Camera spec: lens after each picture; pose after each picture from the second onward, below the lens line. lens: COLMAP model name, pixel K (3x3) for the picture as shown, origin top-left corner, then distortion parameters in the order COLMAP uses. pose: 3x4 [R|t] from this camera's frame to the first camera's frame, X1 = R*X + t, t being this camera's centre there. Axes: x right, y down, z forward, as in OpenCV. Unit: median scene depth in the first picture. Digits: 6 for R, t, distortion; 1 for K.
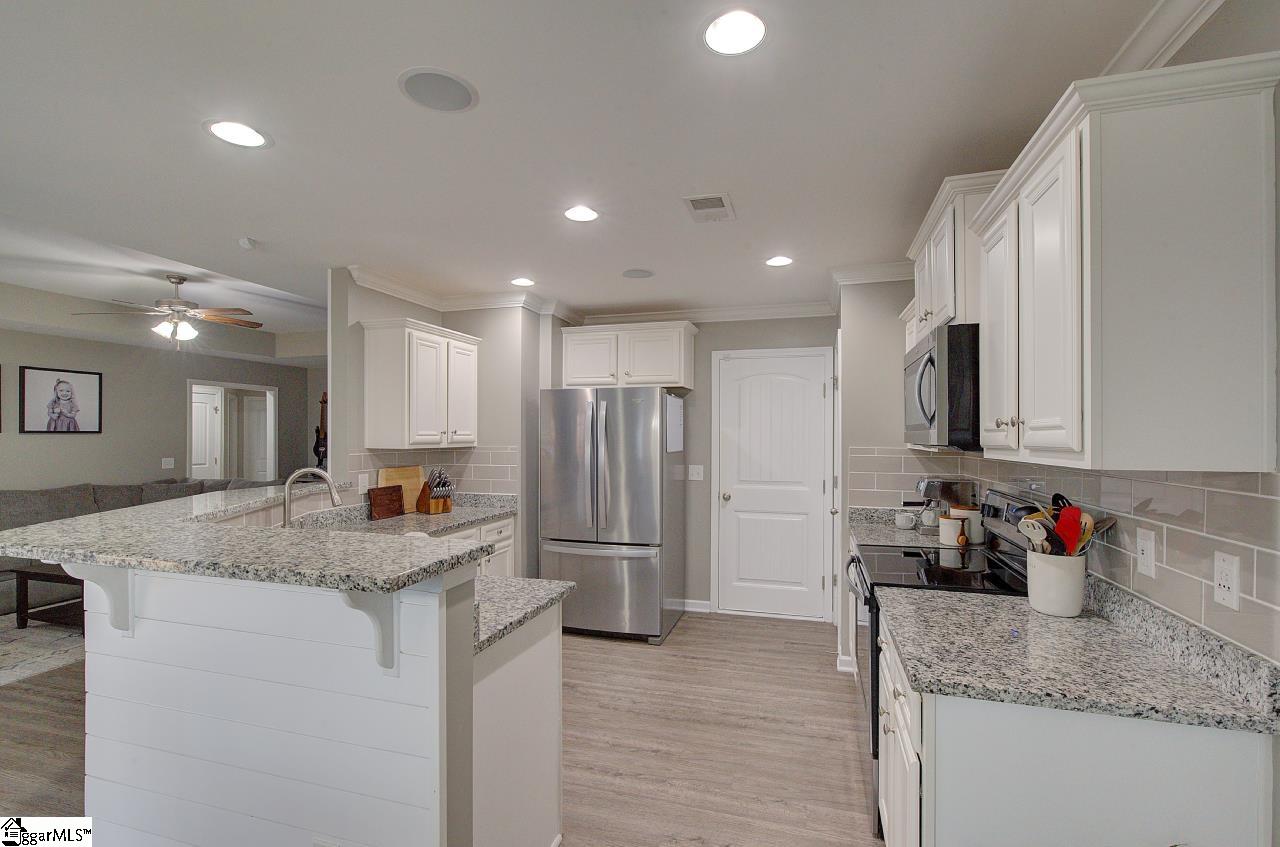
lens RADIAL K [[573.9, 0, 649.0], [0, 573.9, 437.5], [0, 0, 1]] dist [0.002217, -0.000271]
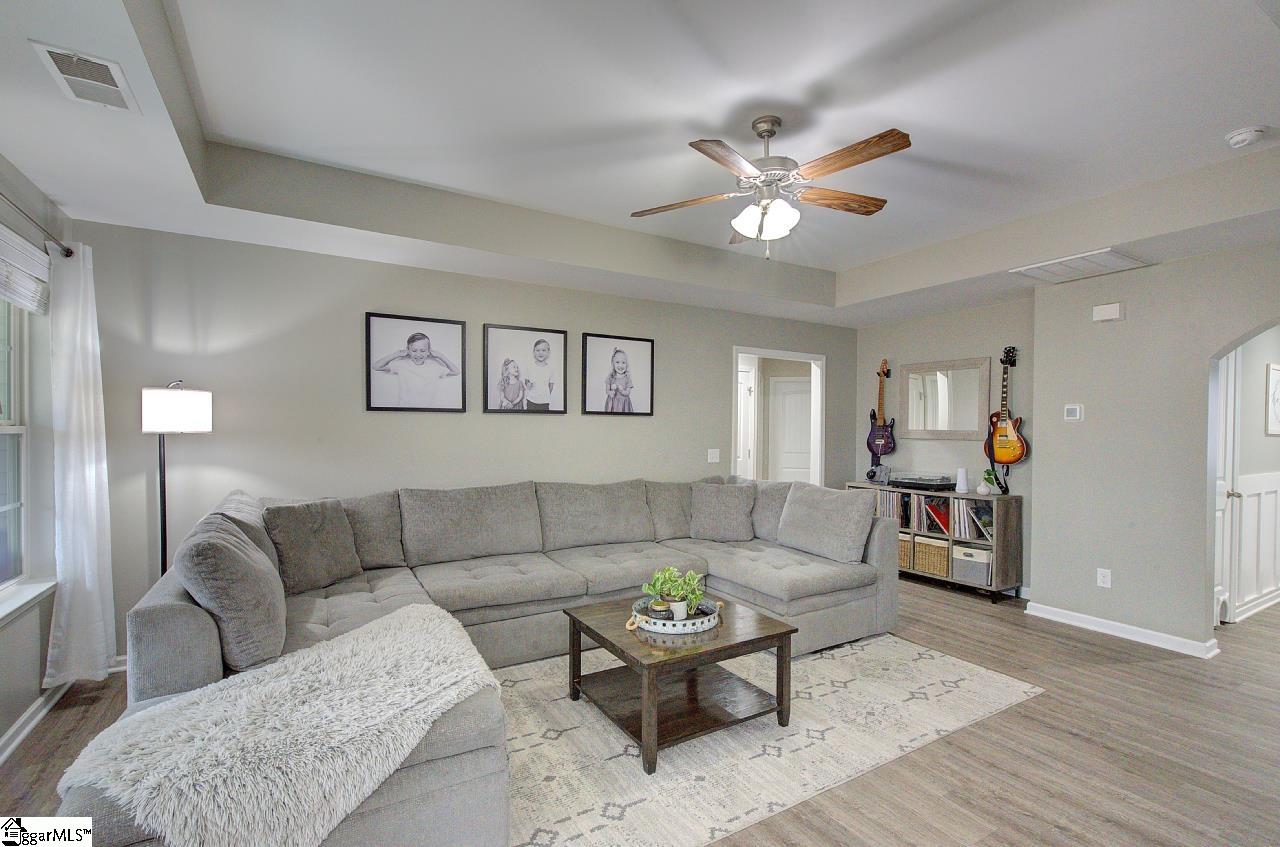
lens RADIAL K [[573.9, 0, 641.3], [0, 573.9, 436.8], [0, 0, 1]] dist [0.002217, -0.000271]
pose [[0.730024, 0.015133, -0.683254, -0.446228], [-0.010906, 0.999885, 0.010493, 0.014298], [0.683334, -0.000209, 0.730105, 0.434707]]
